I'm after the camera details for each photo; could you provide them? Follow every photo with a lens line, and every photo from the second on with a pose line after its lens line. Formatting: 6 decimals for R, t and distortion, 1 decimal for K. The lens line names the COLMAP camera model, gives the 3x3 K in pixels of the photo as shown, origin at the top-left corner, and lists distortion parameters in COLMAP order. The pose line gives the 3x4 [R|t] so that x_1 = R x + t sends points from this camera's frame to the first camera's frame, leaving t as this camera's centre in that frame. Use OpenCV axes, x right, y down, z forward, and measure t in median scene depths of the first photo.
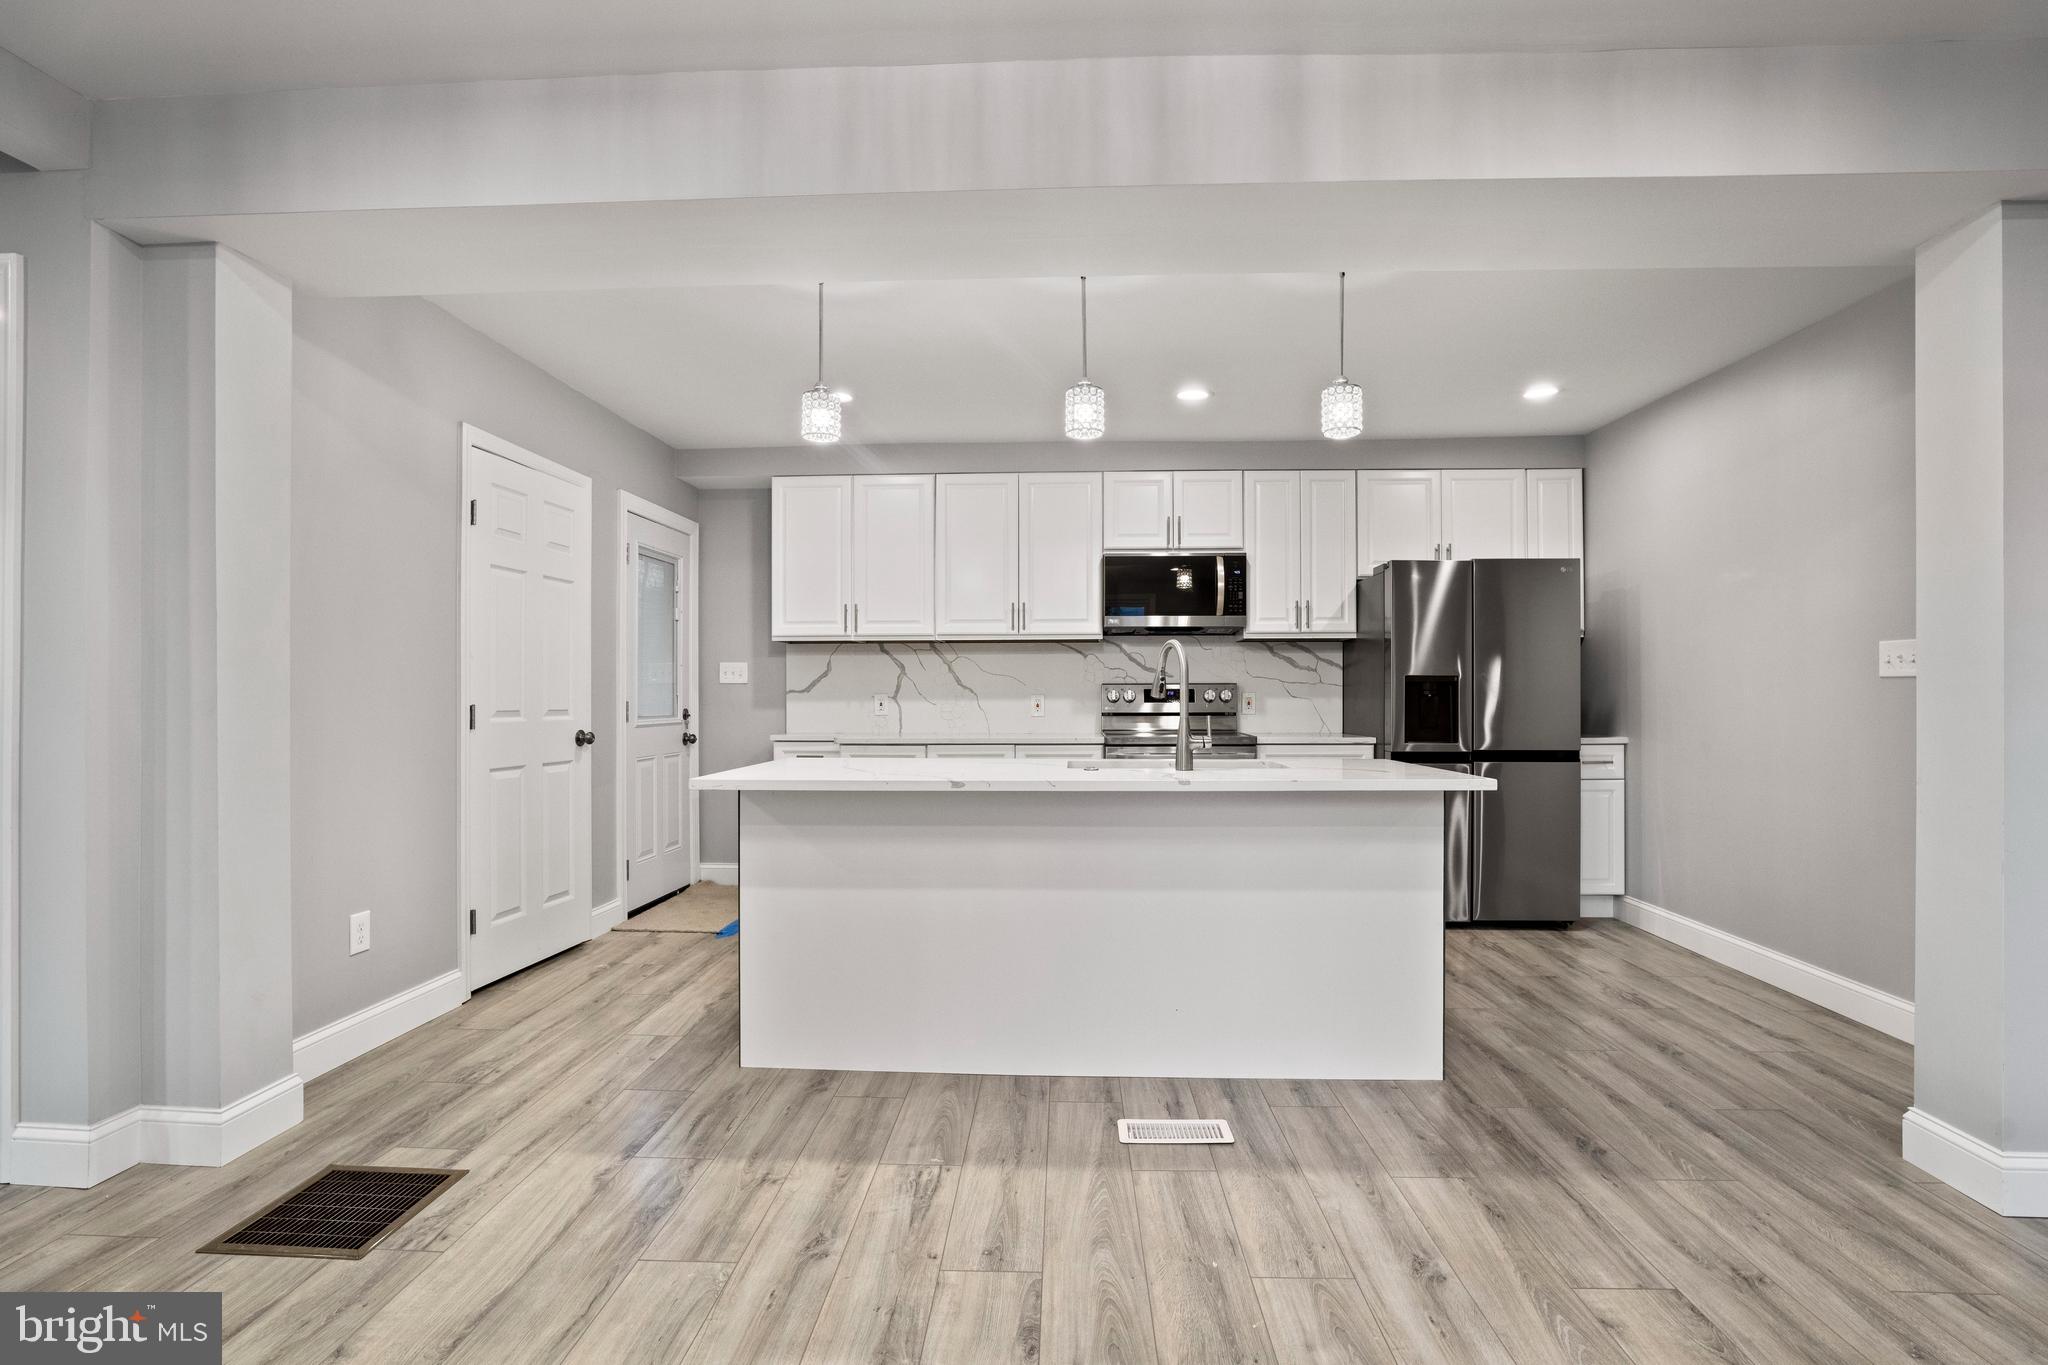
lens RADIAL K [[935.4, 0, 1038.1], [0, 935.4, 694.3], [0, 0, 1]] dist [-0.037094, 0.012711]
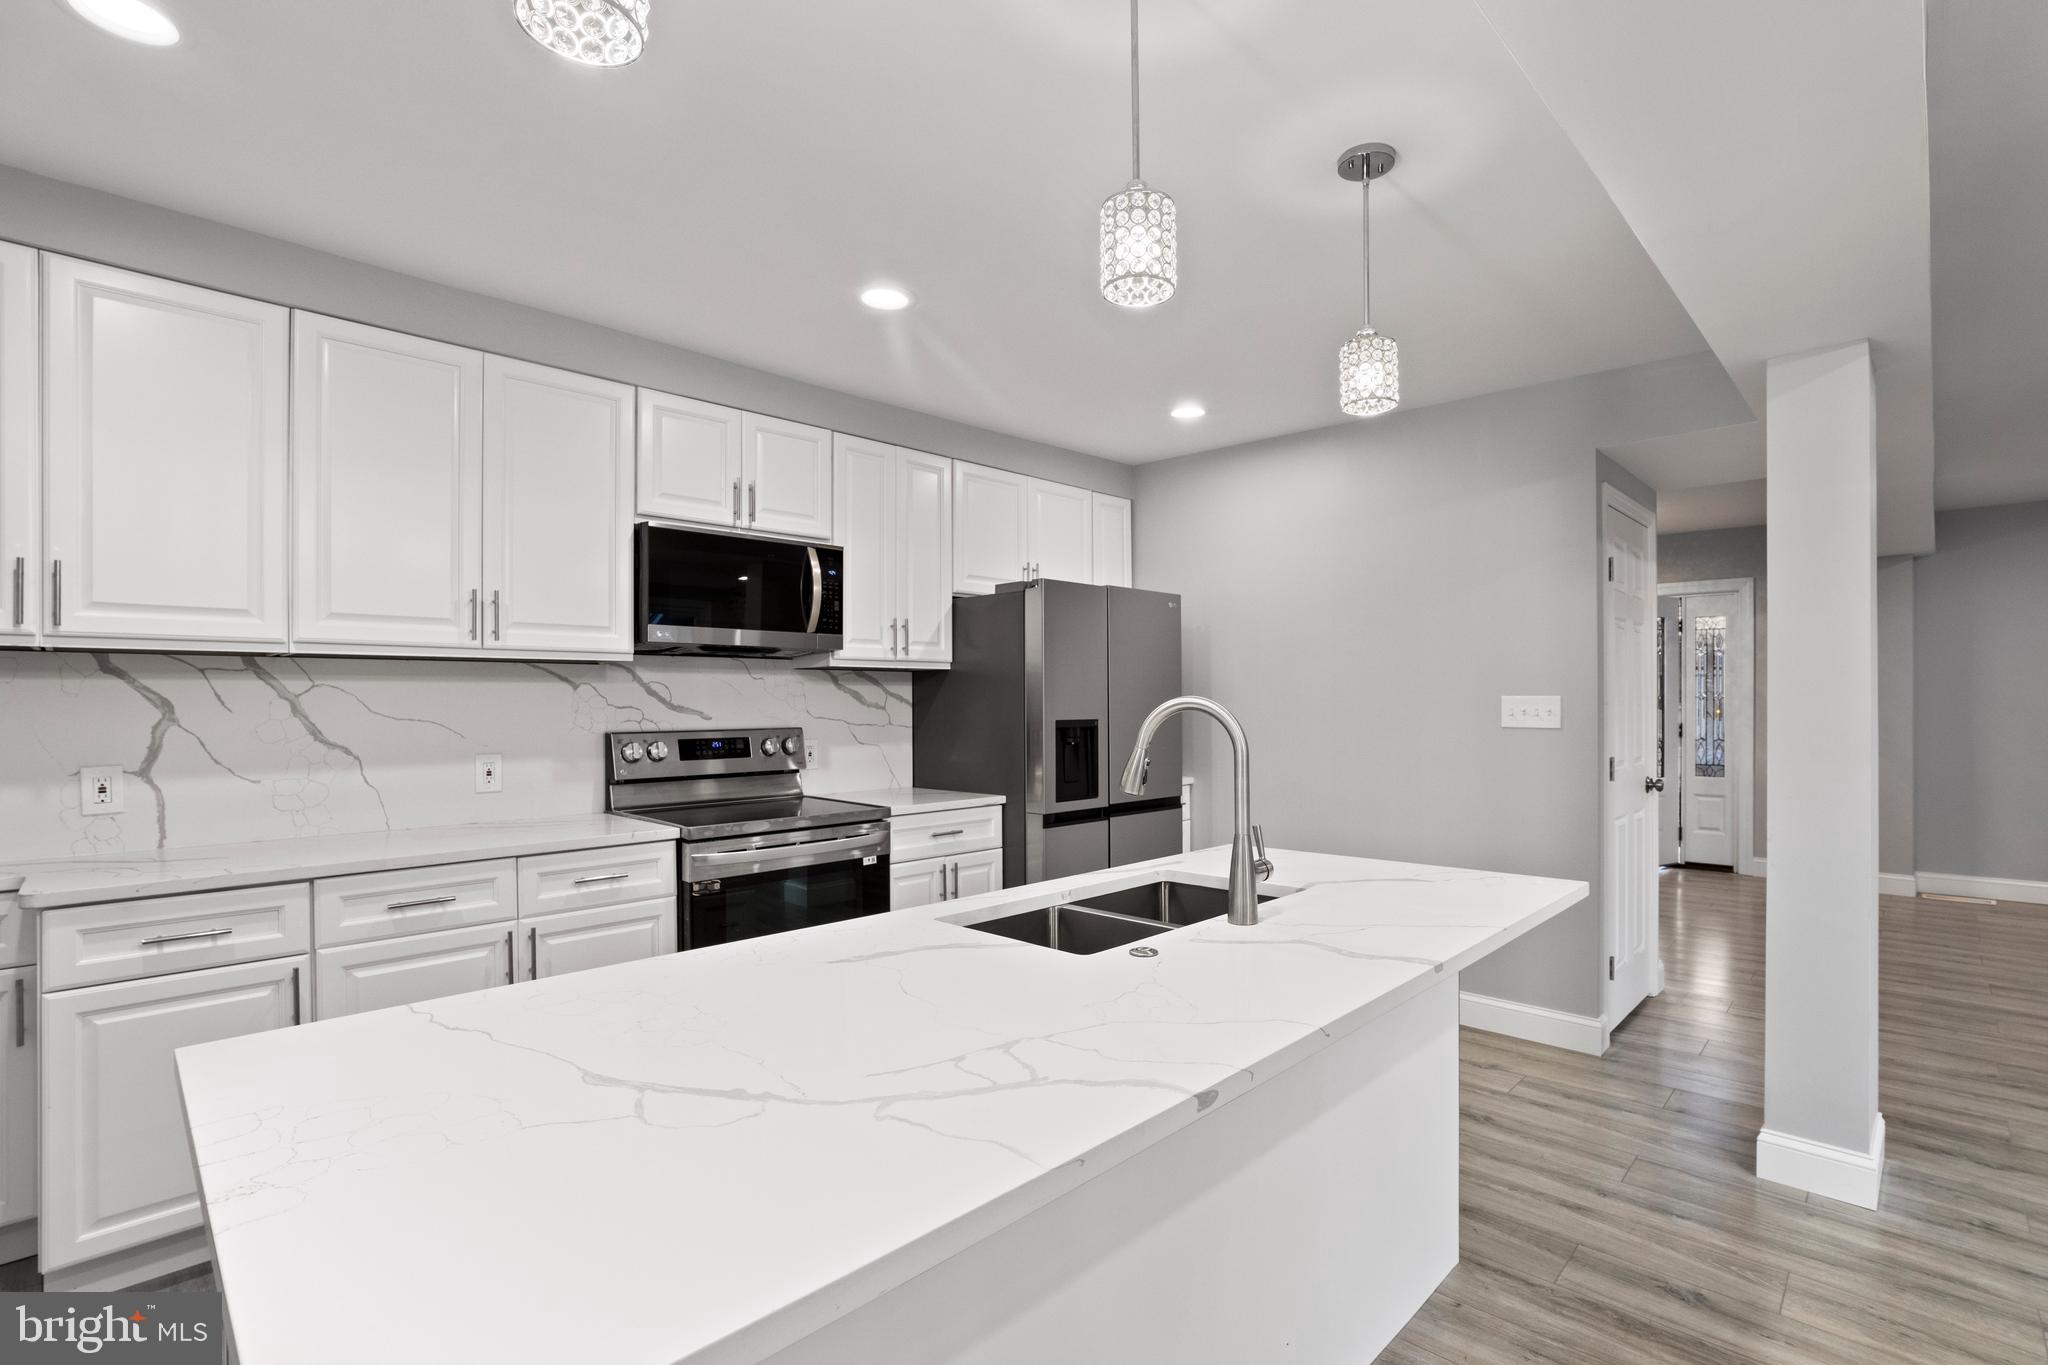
lens RADIAL K [[947.3, 0, 1038.4], [0, 947.3, 704.9], [0, 0, 1]] dist [-0.057115, 0.028108]
pose [[0.669657, -0.004295, 0.742658, -0.210216], [0.002255, 0.999990, 0.003749, -0.032841], [-0.742667, -0.000836, 0.669660, 0.402164]]
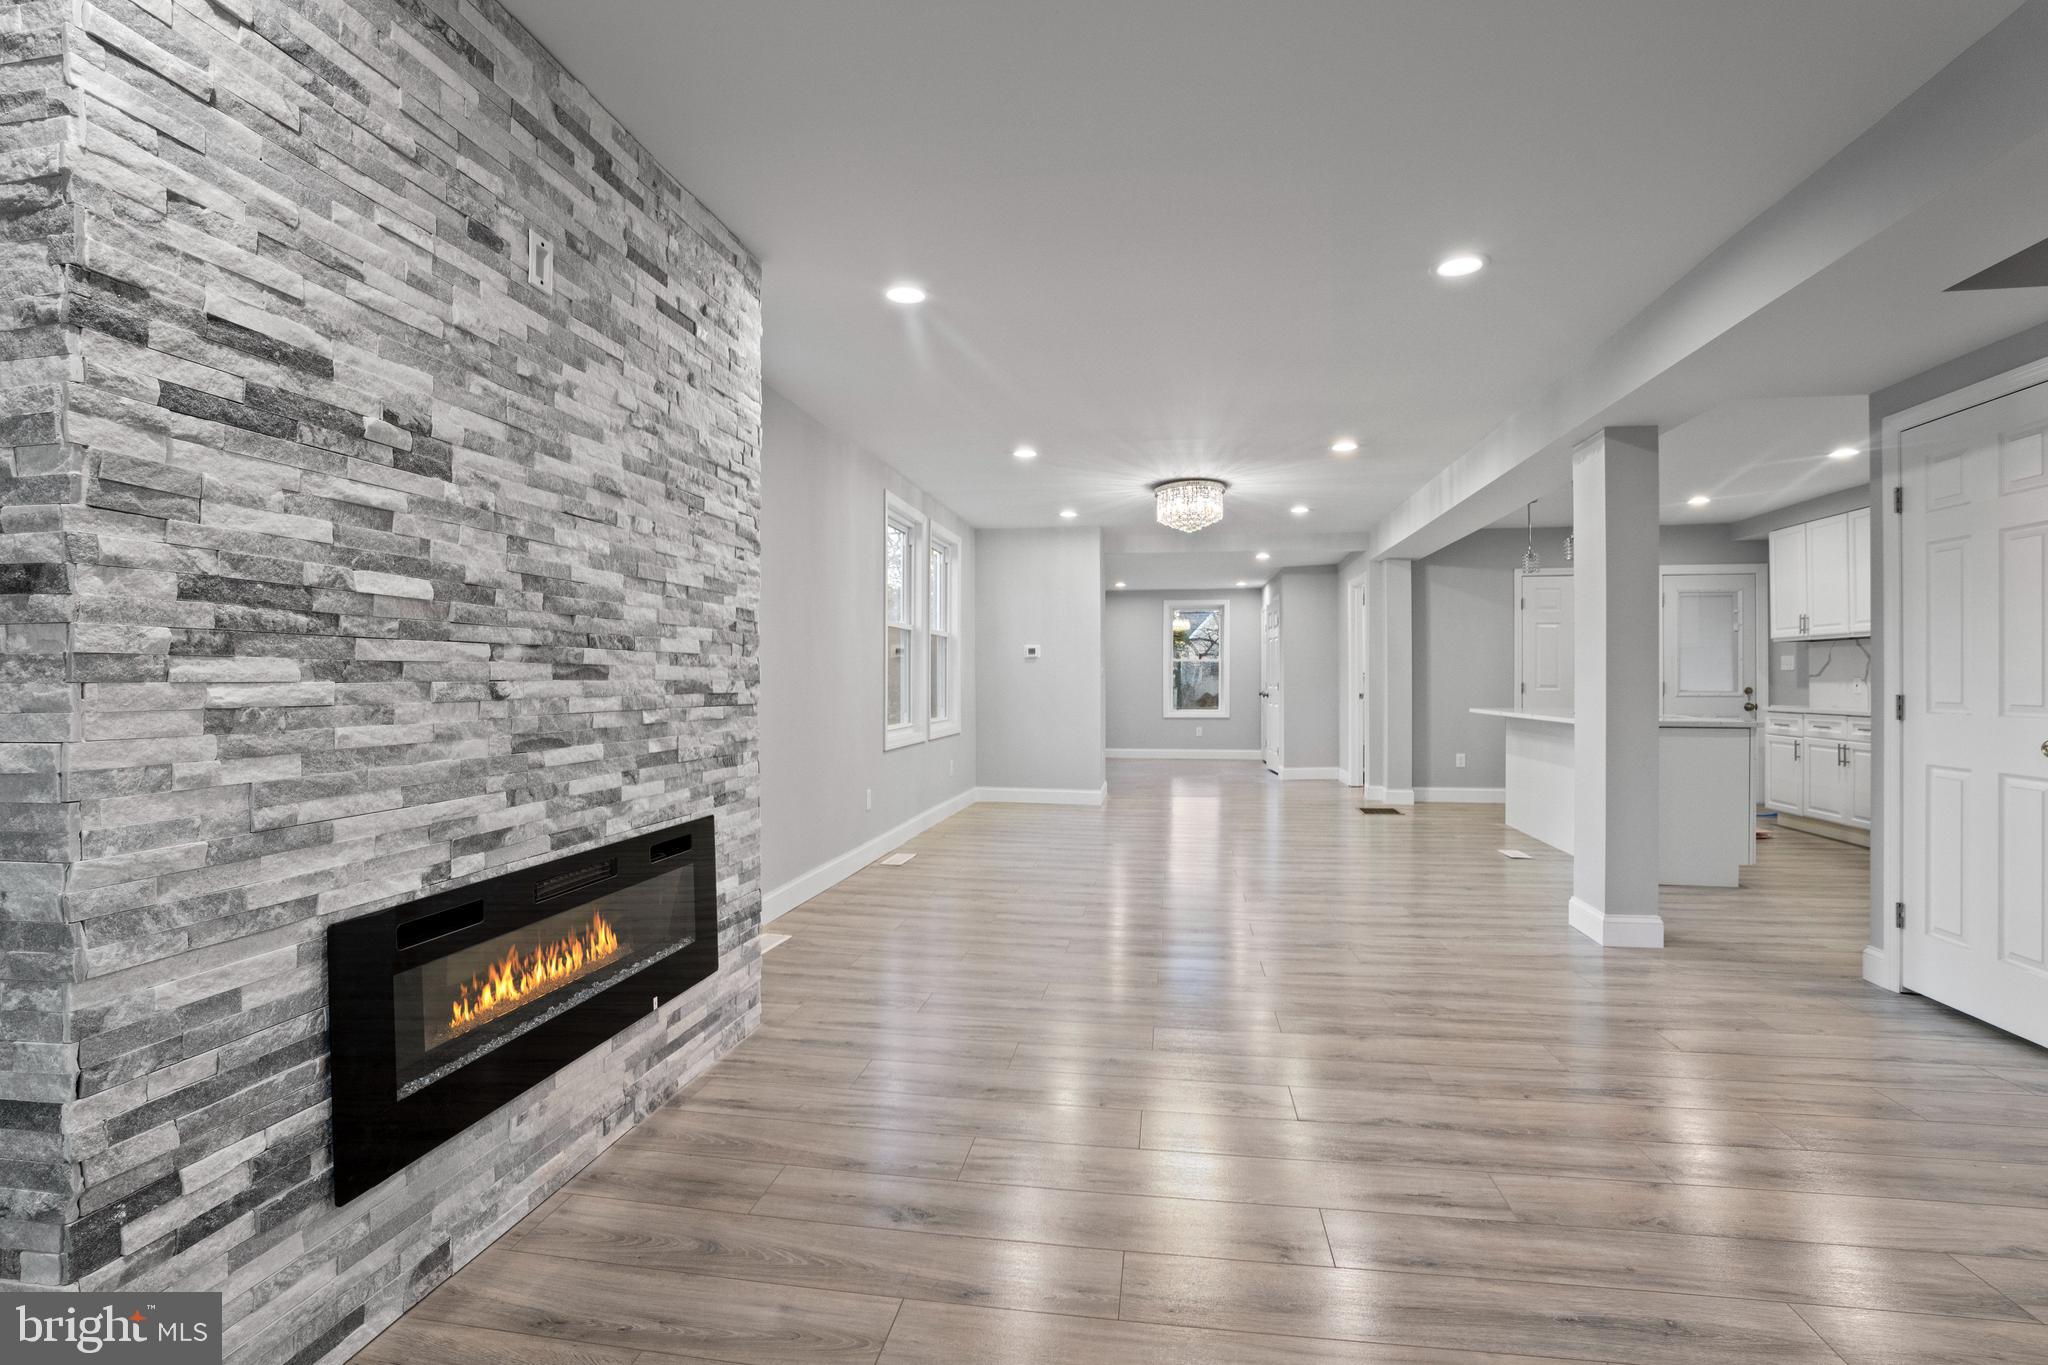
lens RADIAL K [[930.0, 0, 1033.6], [0, 930.0, 672.2], [0, 0, 1]] dist [-0.039217, 0.013242]
pose [[-0.116033, -0.005589, -0.993230, 1.330475], [0.004232, 0.999972, -0.006121, -0.004946], [0.993236, -0.004914, -0.116006, 0.000496]]
